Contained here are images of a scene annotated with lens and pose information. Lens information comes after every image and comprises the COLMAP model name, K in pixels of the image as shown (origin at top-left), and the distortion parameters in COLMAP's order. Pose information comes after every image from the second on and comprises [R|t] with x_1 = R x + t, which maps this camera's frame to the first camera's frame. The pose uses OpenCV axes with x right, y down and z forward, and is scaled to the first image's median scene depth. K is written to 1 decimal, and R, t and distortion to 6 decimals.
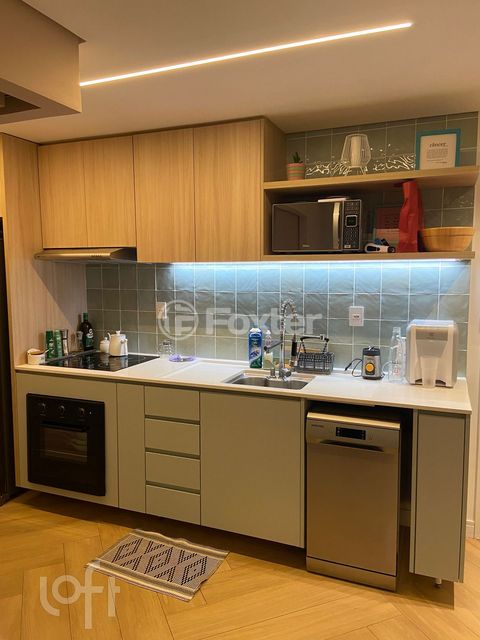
lens RADIAL K [[490.1, 0, 242.5], [0, 490.1, 319.8], [0, 0, 1]] dist [0.073566, -0.004414]
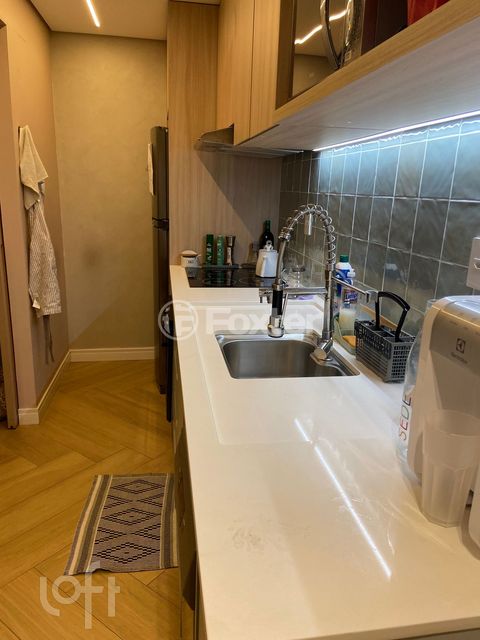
lens RADIAL K [[490.1, 0, 241.6], [0, 490.1, 318.9], [0, 0, 1]] dist [0.073566, -0.004414]
pose [[0.530895, 0.238545, -0.813171, 0.430187], [-0.120048, 0.971057, 0.206486, -0.021092], [0.838892, -0.012003, 0.544166, 0.589758]]
